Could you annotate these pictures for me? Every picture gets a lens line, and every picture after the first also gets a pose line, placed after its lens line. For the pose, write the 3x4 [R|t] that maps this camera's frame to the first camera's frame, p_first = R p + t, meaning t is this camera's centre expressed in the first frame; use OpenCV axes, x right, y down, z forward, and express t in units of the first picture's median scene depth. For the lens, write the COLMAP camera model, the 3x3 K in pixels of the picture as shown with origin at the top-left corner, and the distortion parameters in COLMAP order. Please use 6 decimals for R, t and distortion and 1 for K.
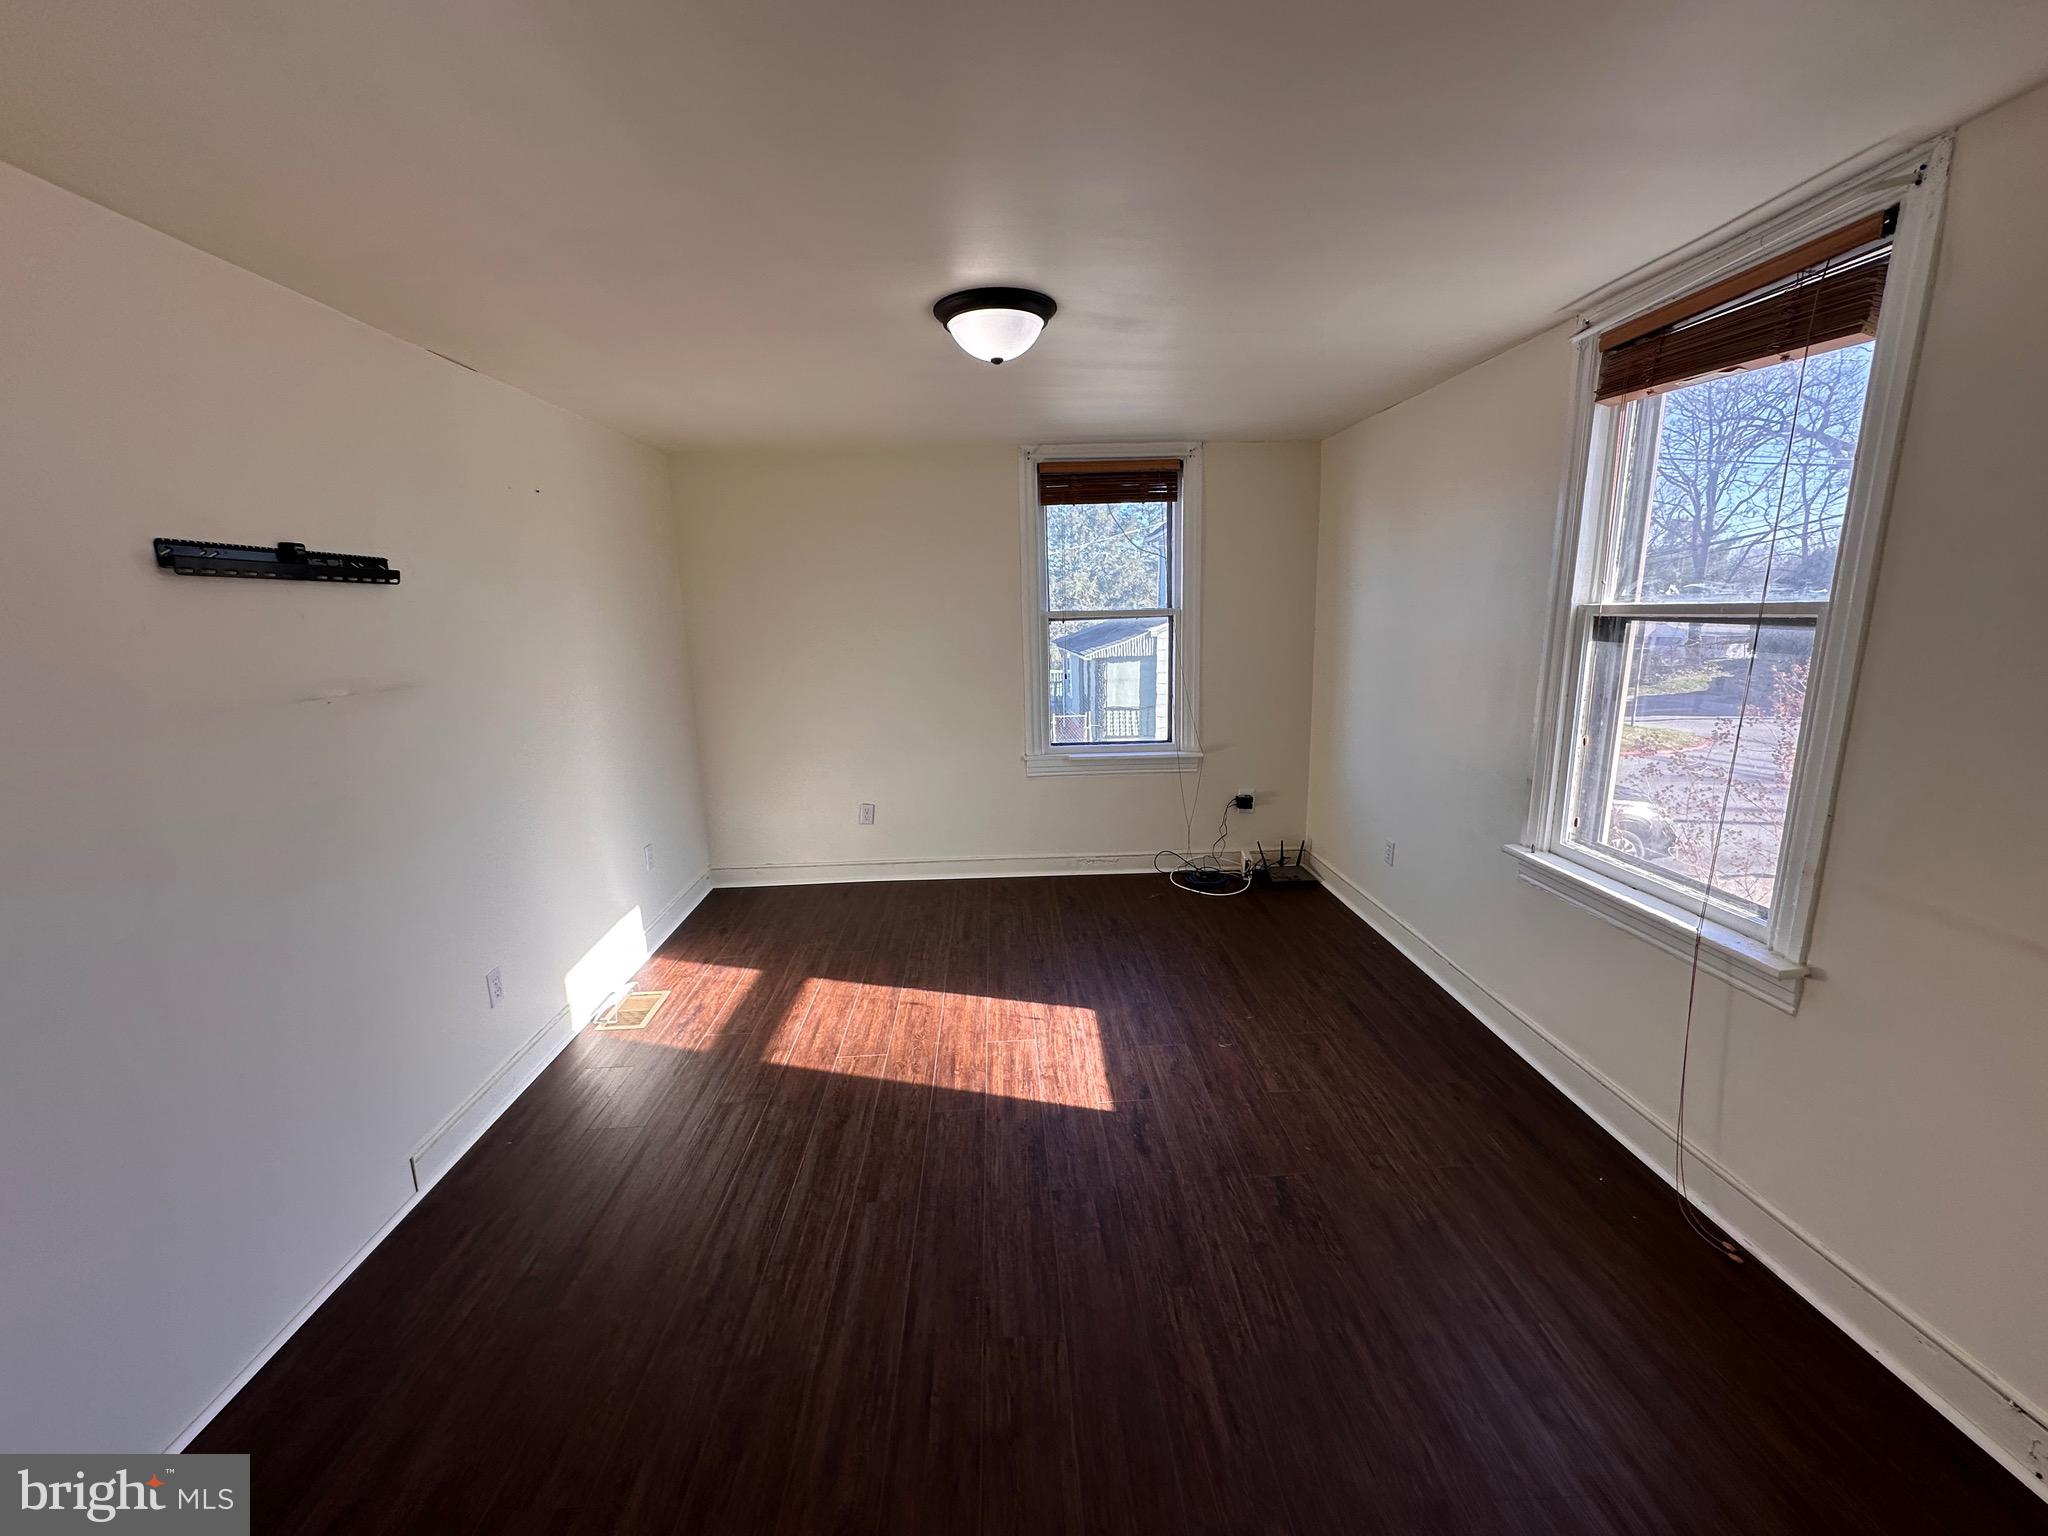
lens RADIAL K [[815.9, 0, 1022.2], [0, 815.9, 756.1], [0, 0, 1]] dist [-0.004575, 0.000812]
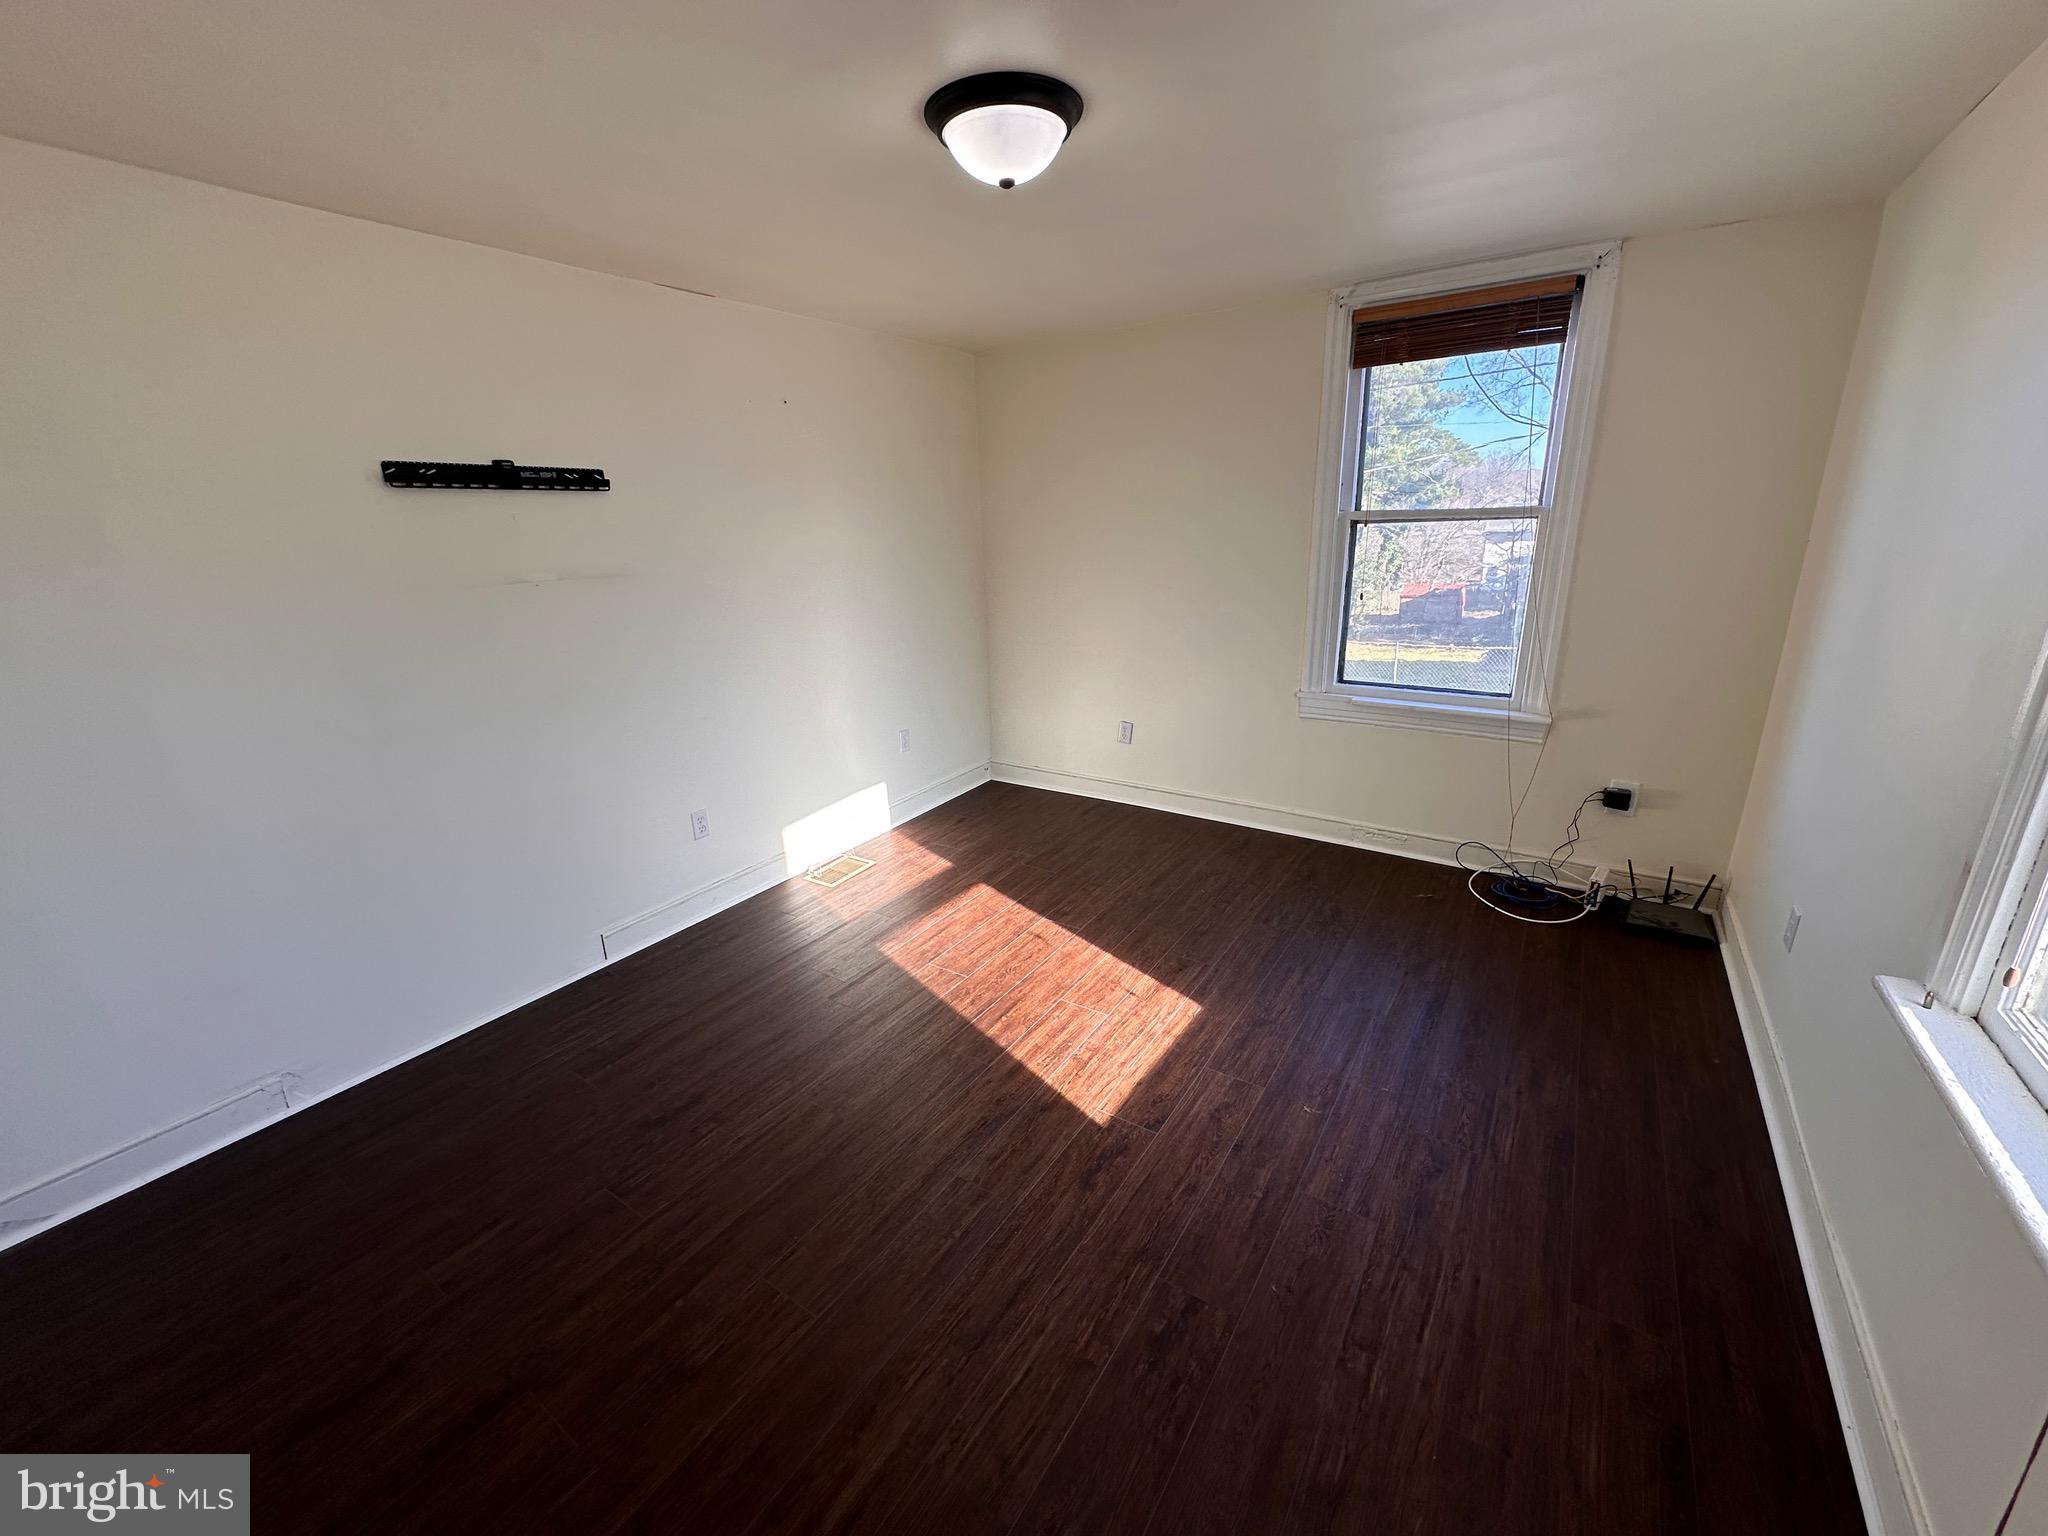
lens RADIAL K [[815.9, 0, 1006.1], [0, 815.9, 754.7], [0, 0, 1]] dist [-0.004575, 0.000812]
pose [[0.805852, 0.165409, -0.568544, 0.347159], [-0.099314, 0.984344, 0.145611, -0.039480], [0.583728, -0.060877, 0.809664, 0.226507]]
